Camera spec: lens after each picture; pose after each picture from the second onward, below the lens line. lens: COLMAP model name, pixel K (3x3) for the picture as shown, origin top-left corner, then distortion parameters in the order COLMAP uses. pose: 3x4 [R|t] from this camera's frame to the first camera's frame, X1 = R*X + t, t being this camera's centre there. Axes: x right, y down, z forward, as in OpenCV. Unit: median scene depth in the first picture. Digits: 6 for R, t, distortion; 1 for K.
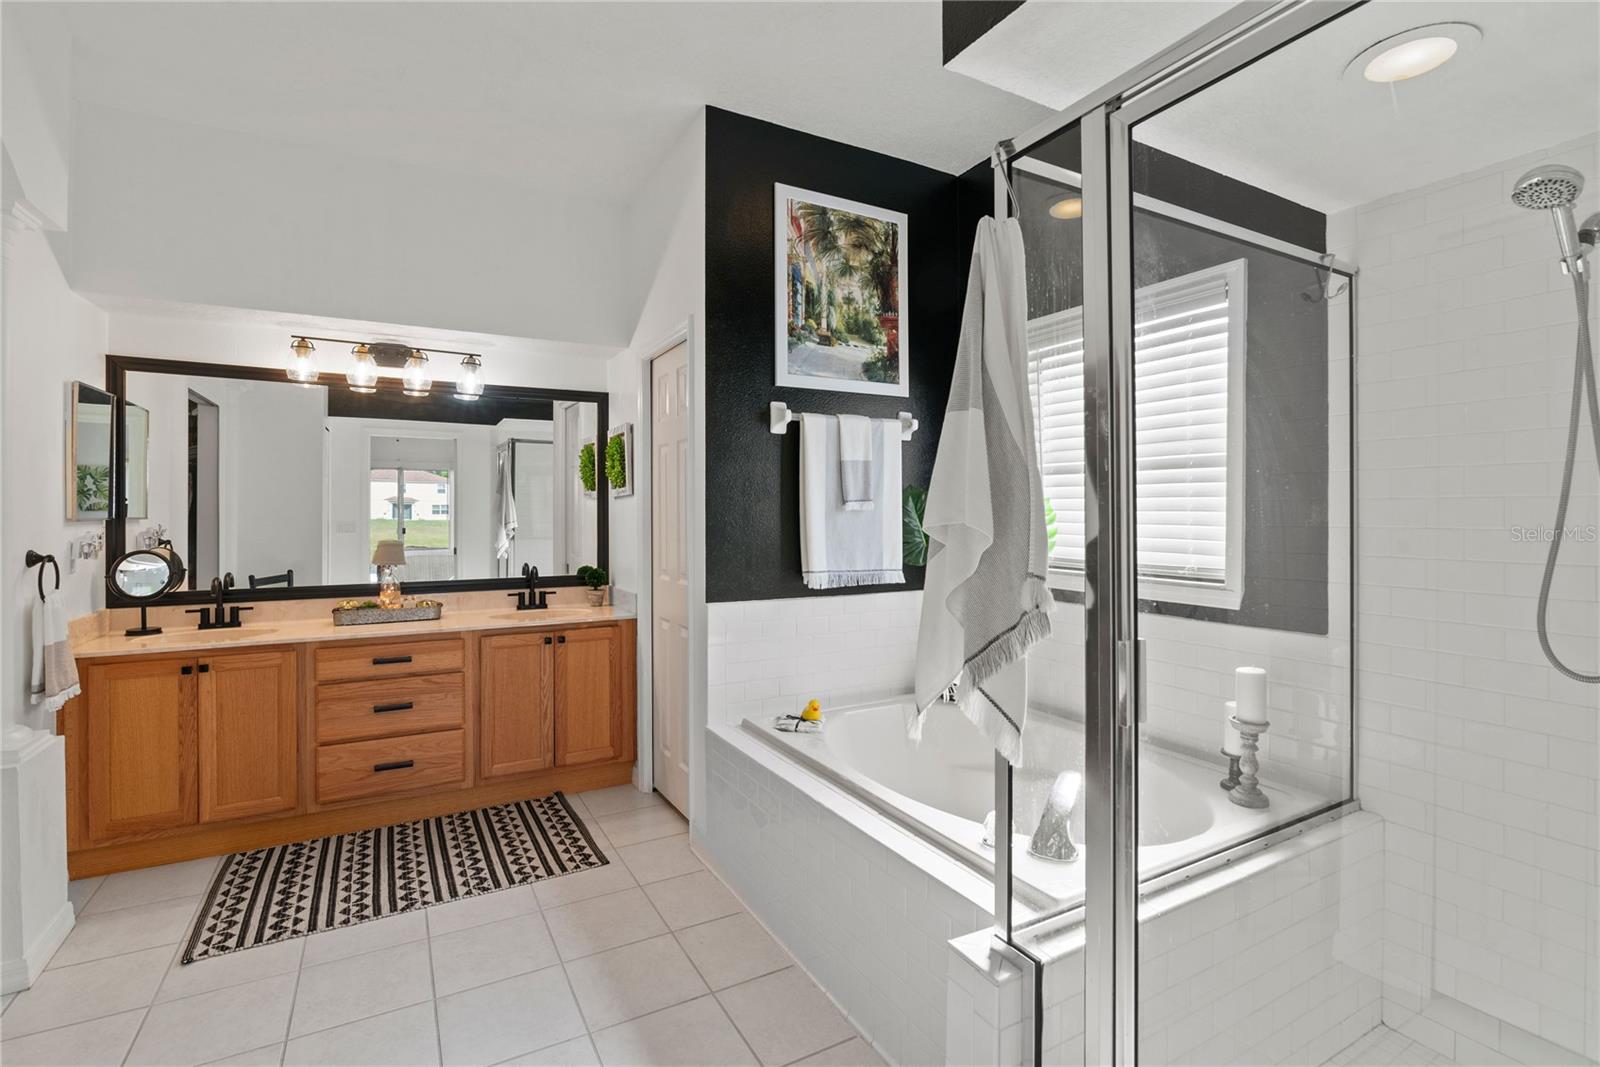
lens RADIAL K [[741.7, 0, 803.9], [0, 741.7, 517.1], [0, 0, 1]] dist [-0.023729, 0.001803]
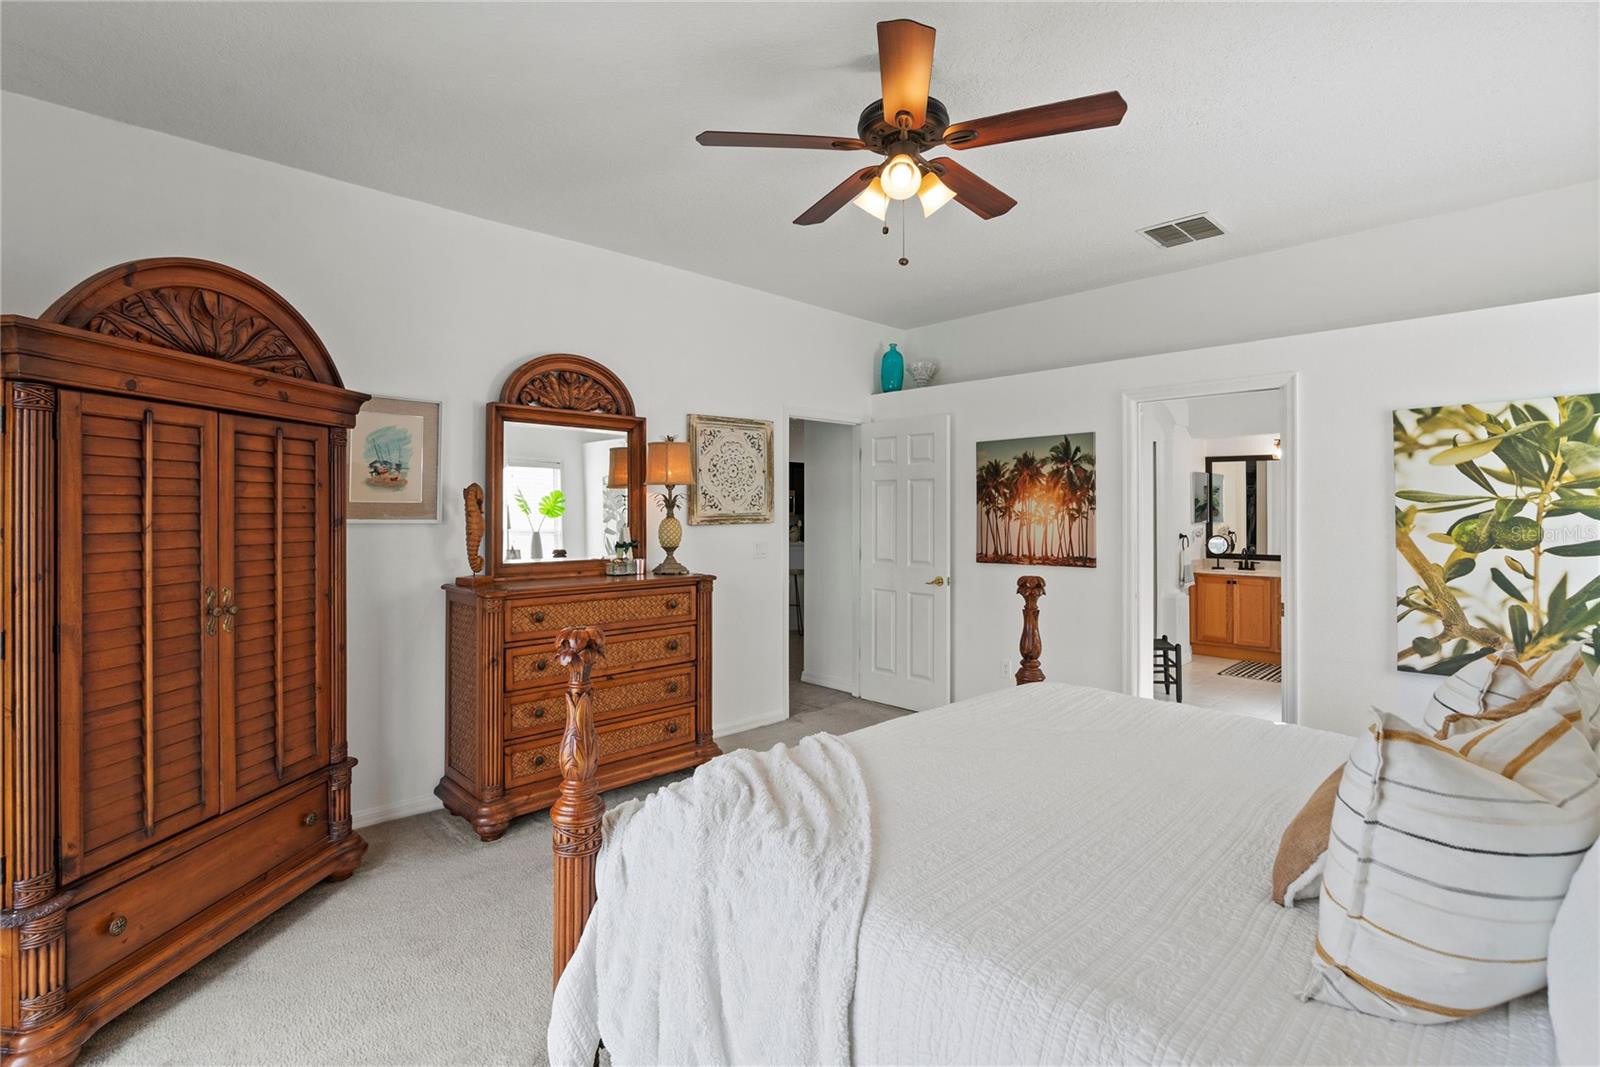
lens RADIAL K [[741.7, 0, 808.3], [0, 741.7, 505.3], [0, 0, 1]] dist [-0.023729, 0.001803]
pose [[0.275987, -0.005545, -0.961145, 1.153908], [-0.008373, 0.999932, -0.008174, -0.023556], [0.961125, 0.010304, 0.275922, -1.065465]]
